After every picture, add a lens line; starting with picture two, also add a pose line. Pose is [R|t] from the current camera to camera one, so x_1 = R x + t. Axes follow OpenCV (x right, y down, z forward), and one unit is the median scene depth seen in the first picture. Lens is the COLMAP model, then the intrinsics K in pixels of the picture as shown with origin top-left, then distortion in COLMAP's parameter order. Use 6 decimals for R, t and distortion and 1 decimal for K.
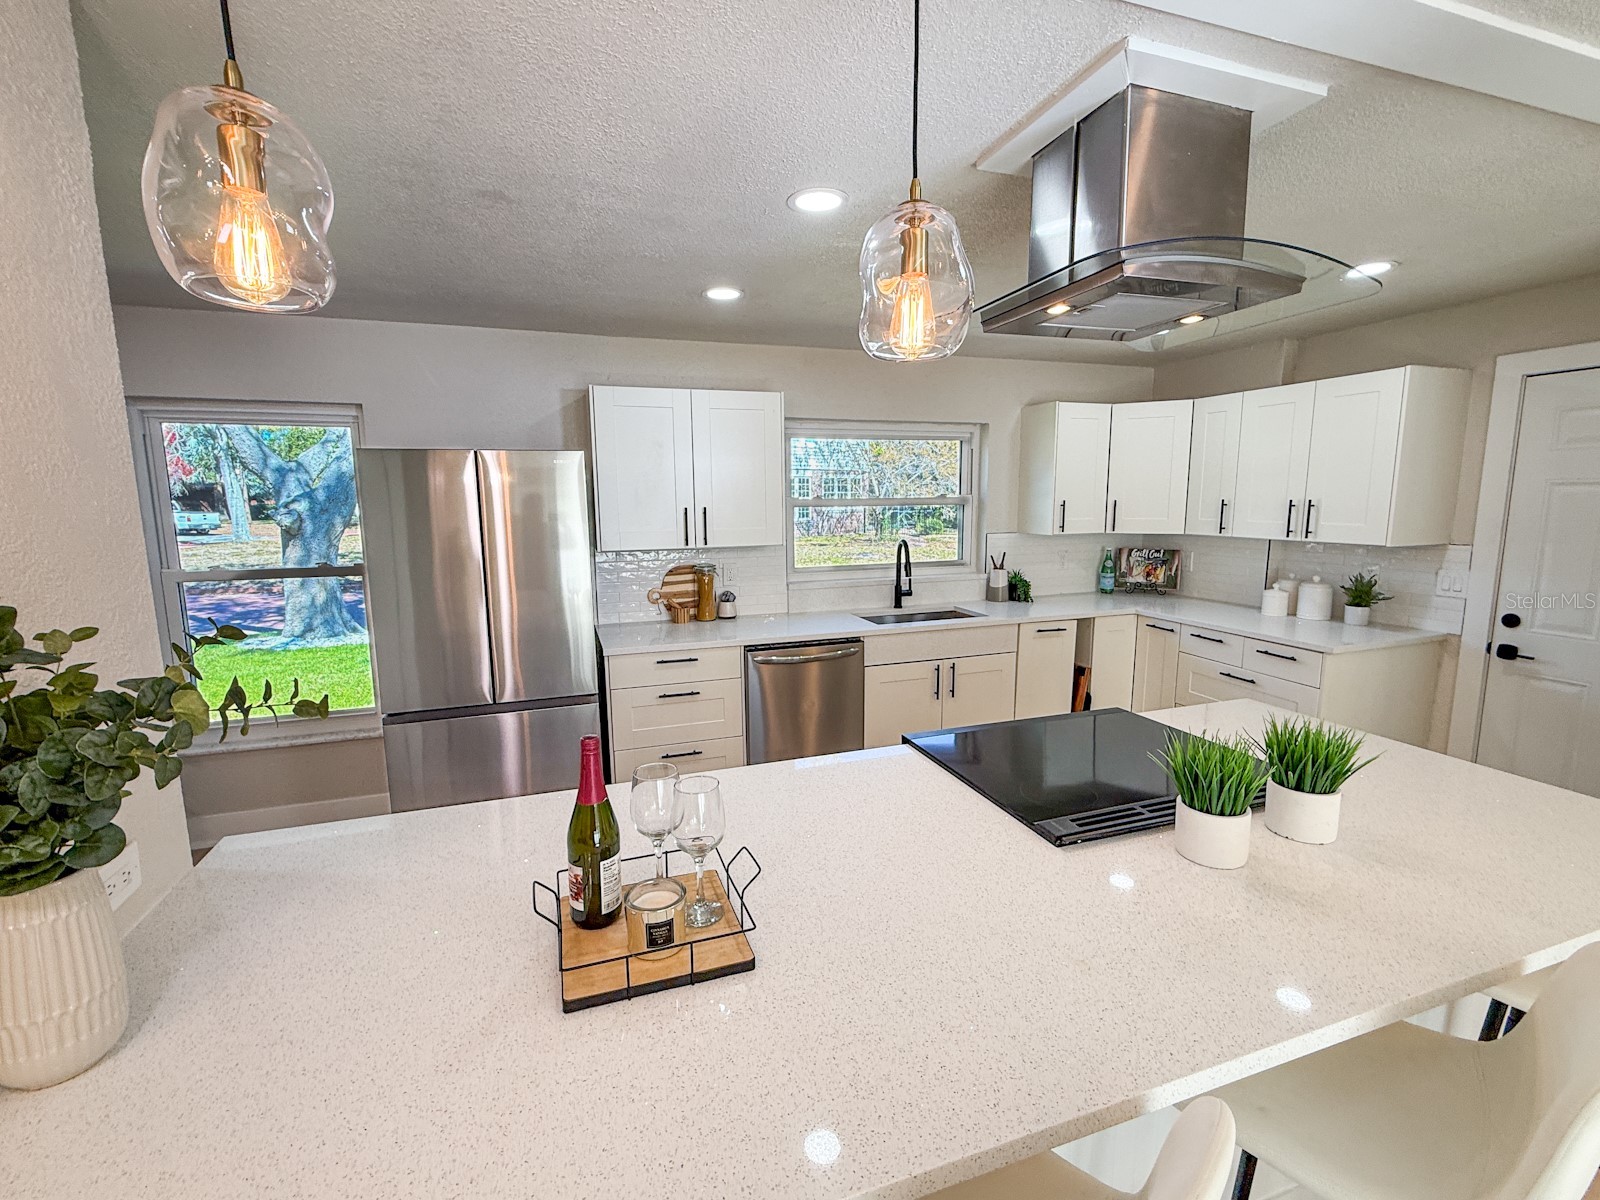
lens RADIAL K [[702.7, 0, 788.6], [0, 702.7, 599.6], [0, 0, 1]] dist [-0.010479, -0.001253]
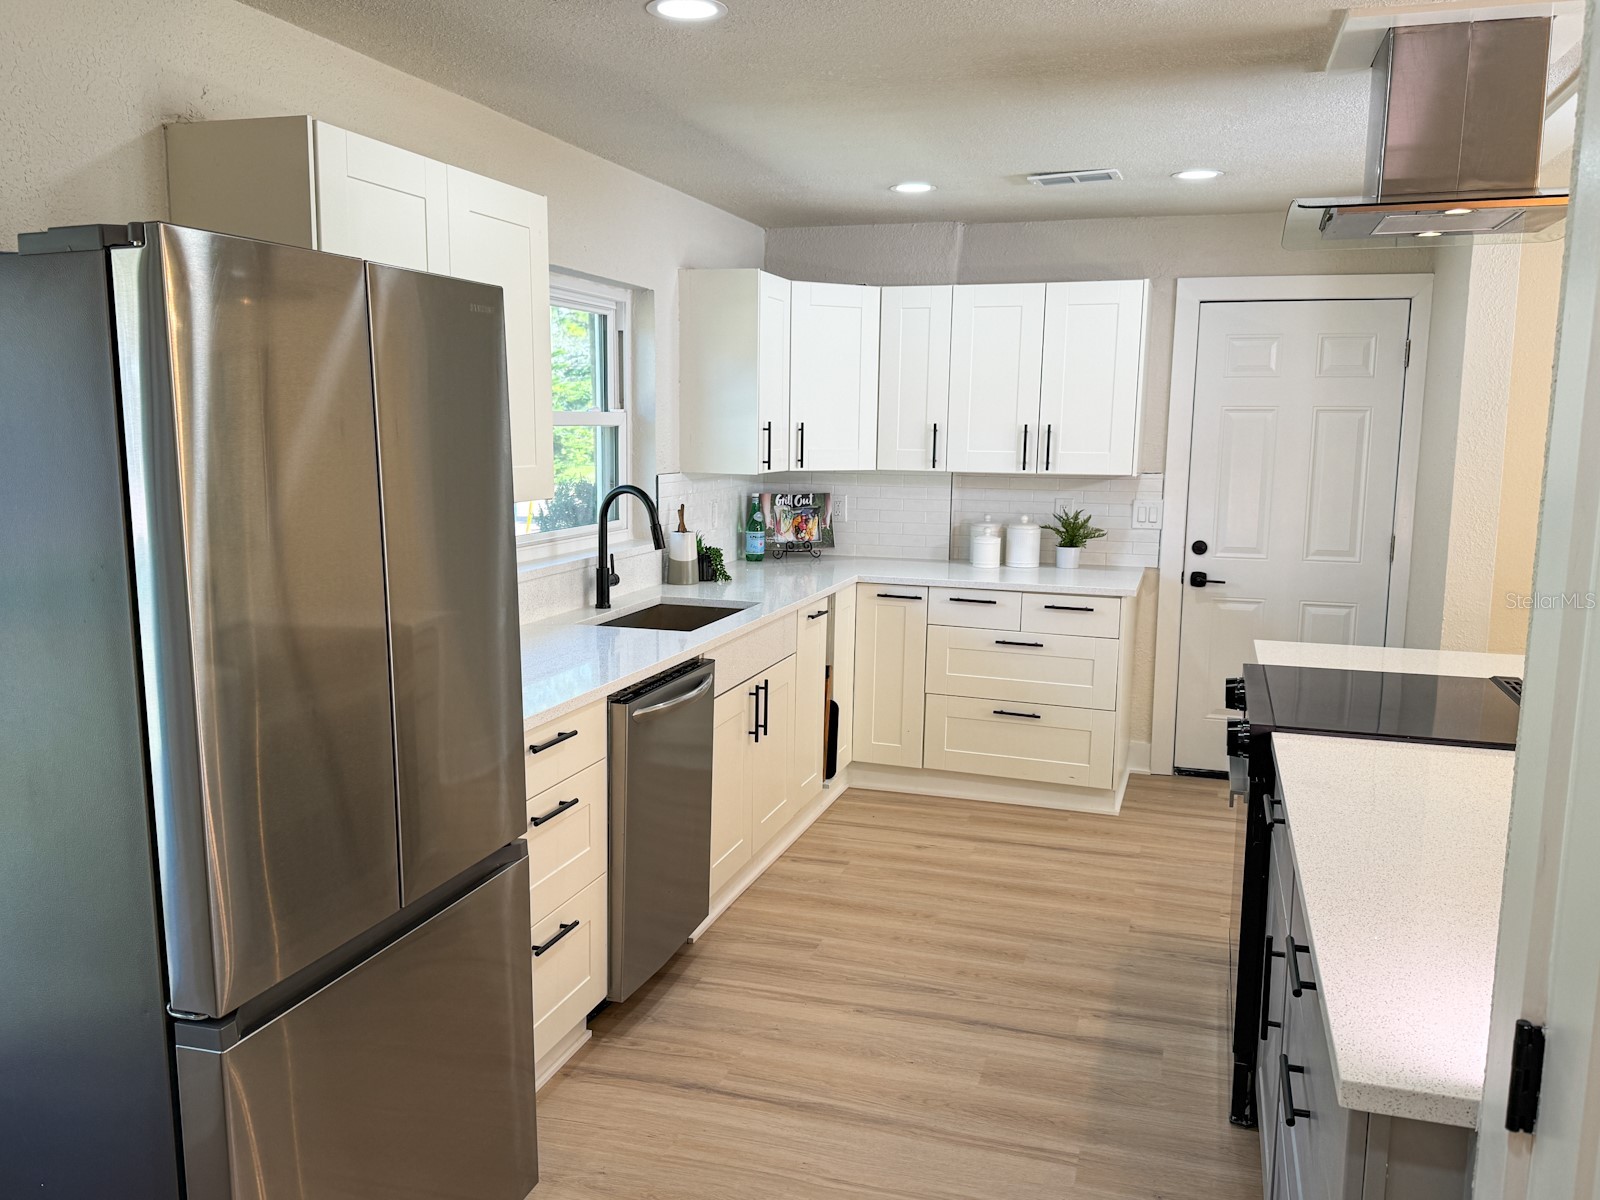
lens RADIAL K [[1285.2, 0, 796.7], [0, 1285.2, 614.9], [0, 0, 1]] dist [0.086648, -0.106455]
pose [[0.591649, -0.102744, 0.799622, -0.663308], [0.099278, 0.993582, 0.054210, -0.026545], [-0.800060, 0.047312, 0.598052, 0.295189]]
